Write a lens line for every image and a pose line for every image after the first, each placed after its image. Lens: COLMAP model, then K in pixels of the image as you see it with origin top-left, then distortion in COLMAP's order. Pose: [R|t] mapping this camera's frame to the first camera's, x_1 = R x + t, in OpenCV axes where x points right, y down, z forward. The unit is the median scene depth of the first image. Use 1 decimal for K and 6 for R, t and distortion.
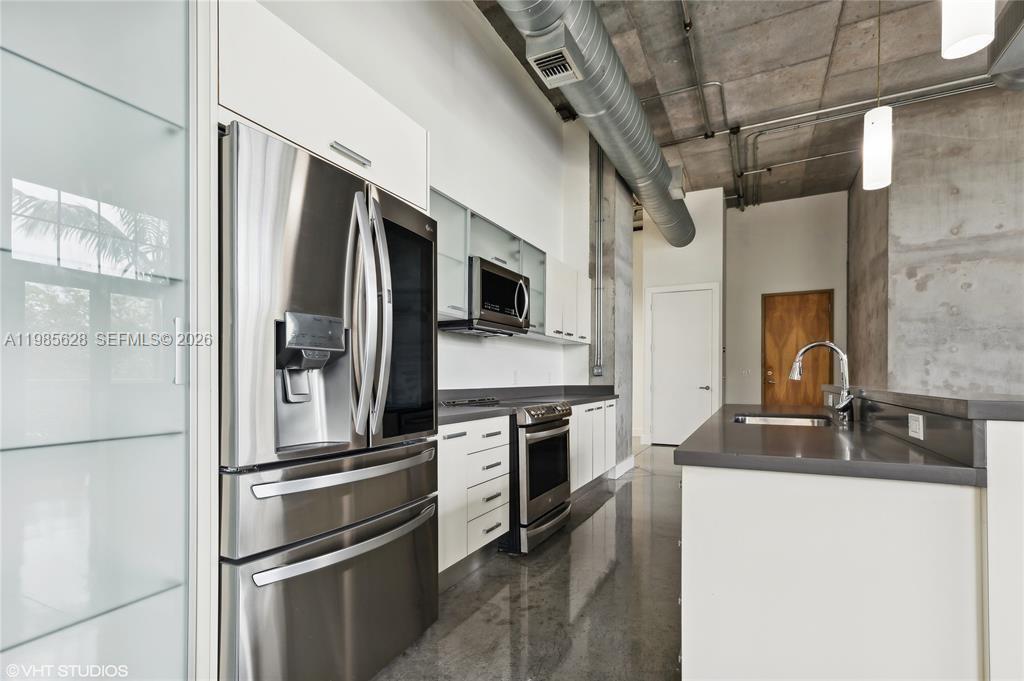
lens RADIAL K [[476.0, 0, 514.4], [0, 476.0, 375.5], [0, 0, 1]] dist [0.001455, 0.000653]
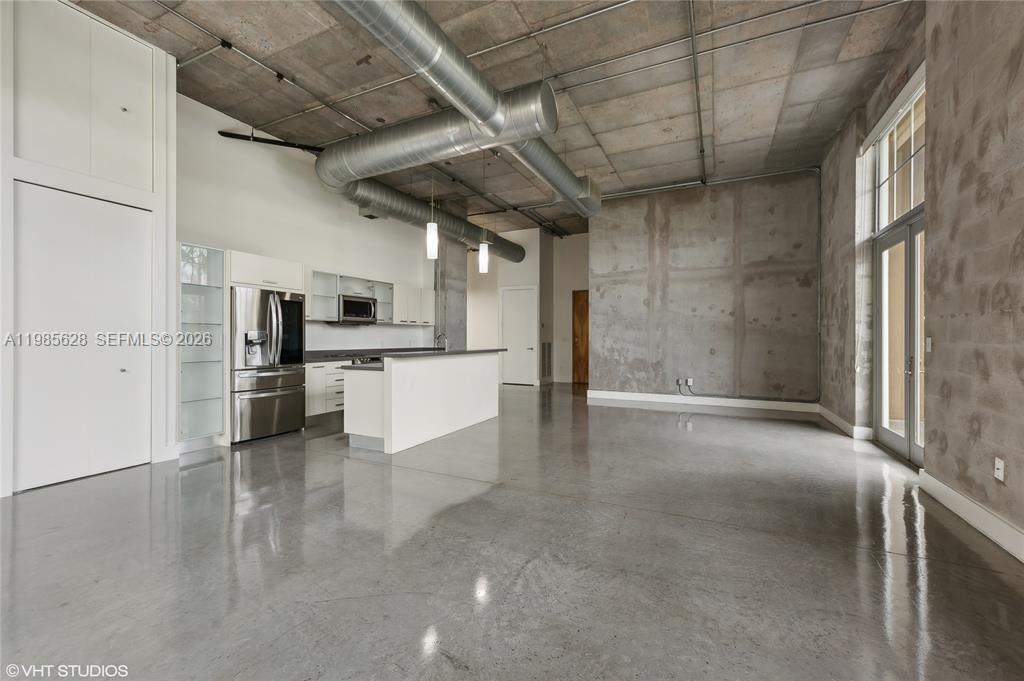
lens RADIAL K [[424.6, 0, 505.4], [0, 424.6, 336.4], [0, 0, 1]] dist [-0.000158, 0.000081]
pose [[0.999997, 0.000649, -0.002331, 0.483102], [-0.000647, 0.999999, 0.000873, -0.026931], [0.002332, -0.000871, 0.999997, -0.729703]]
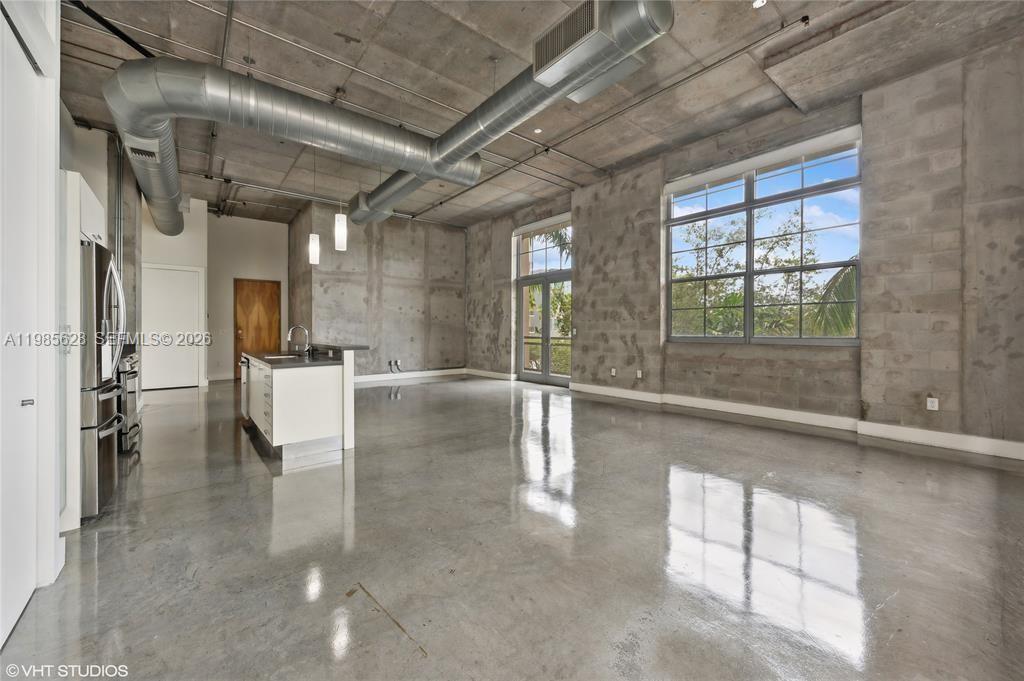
lens RADIAL K [[399.5, 0, 507.7], [0, 399.5, 330.4], [0, 0, 1]] dist [-0.000164, 0.000036]
pose [[0.412952, -0.006132, 0.910732, -0.421471], [0.000643, 0.999979, 0.006441, -0.028186], [-0.910753, -0.002074, 0.412947, -0.460344]]
